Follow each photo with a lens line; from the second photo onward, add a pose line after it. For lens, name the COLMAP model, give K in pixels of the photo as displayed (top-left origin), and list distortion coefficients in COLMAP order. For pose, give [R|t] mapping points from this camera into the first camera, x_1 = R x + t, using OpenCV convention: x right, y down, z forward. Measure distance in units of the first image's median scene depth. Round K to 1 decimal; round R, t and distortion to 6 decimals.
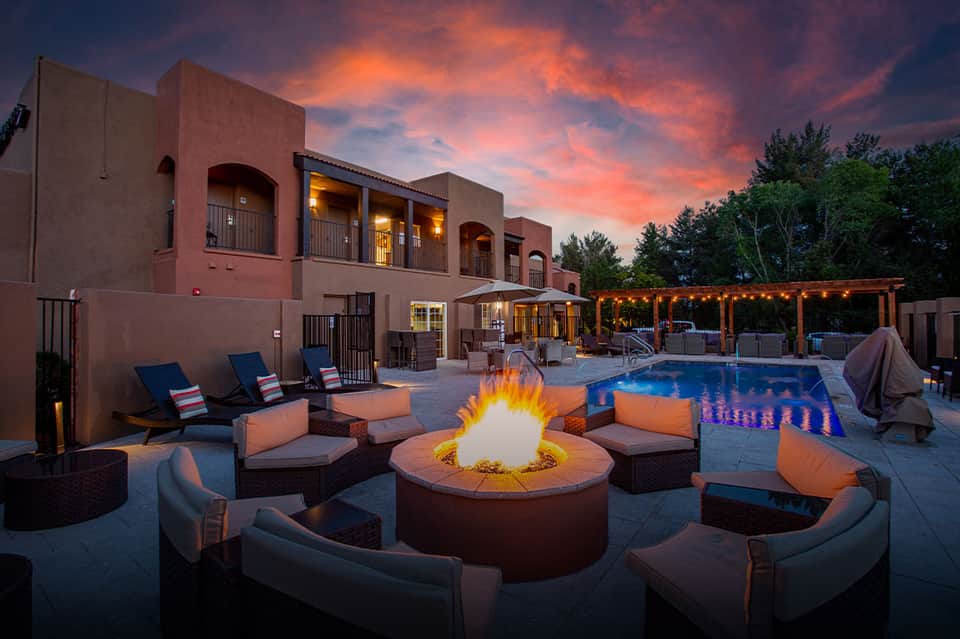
lens RADIAL K [[480.1, 0, 480.7], [0, 480.1, 310.3], [0, 0, 1]] dist [-0.003771, 0.003580]
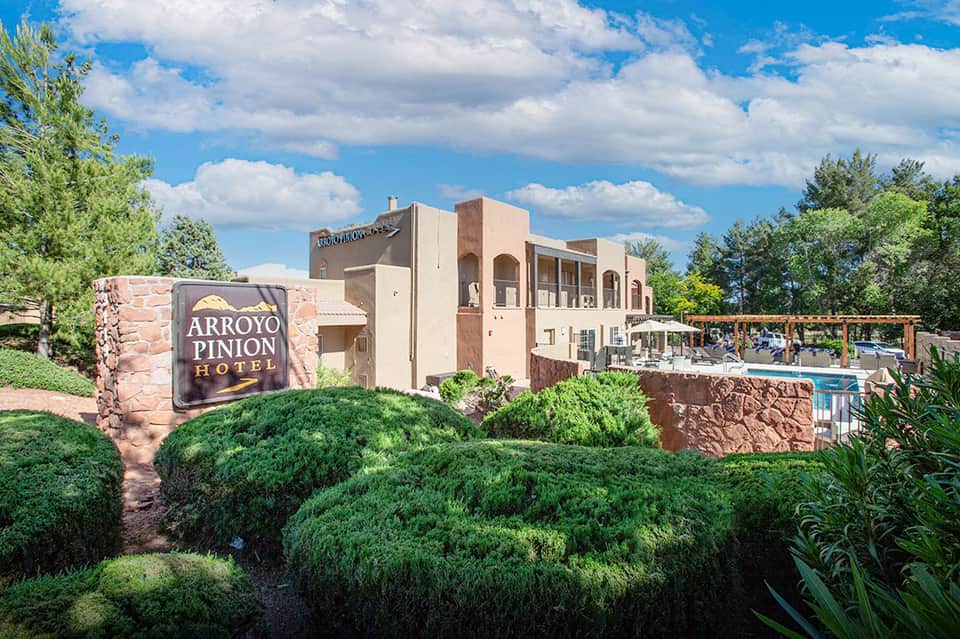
lens RADIAL K [[480.1, 0, 477.2], [0, 480.1, 313.7], [0, 0, 1]] dist [-0.003771, 0.003580]
pose [[0.997891, 0.006512, -0.064582, -0.289096], [-0.004691, 0.999588, 0.028314, -0.084580], [0.064739, -0.027951, 0.997511, -0.425759]]
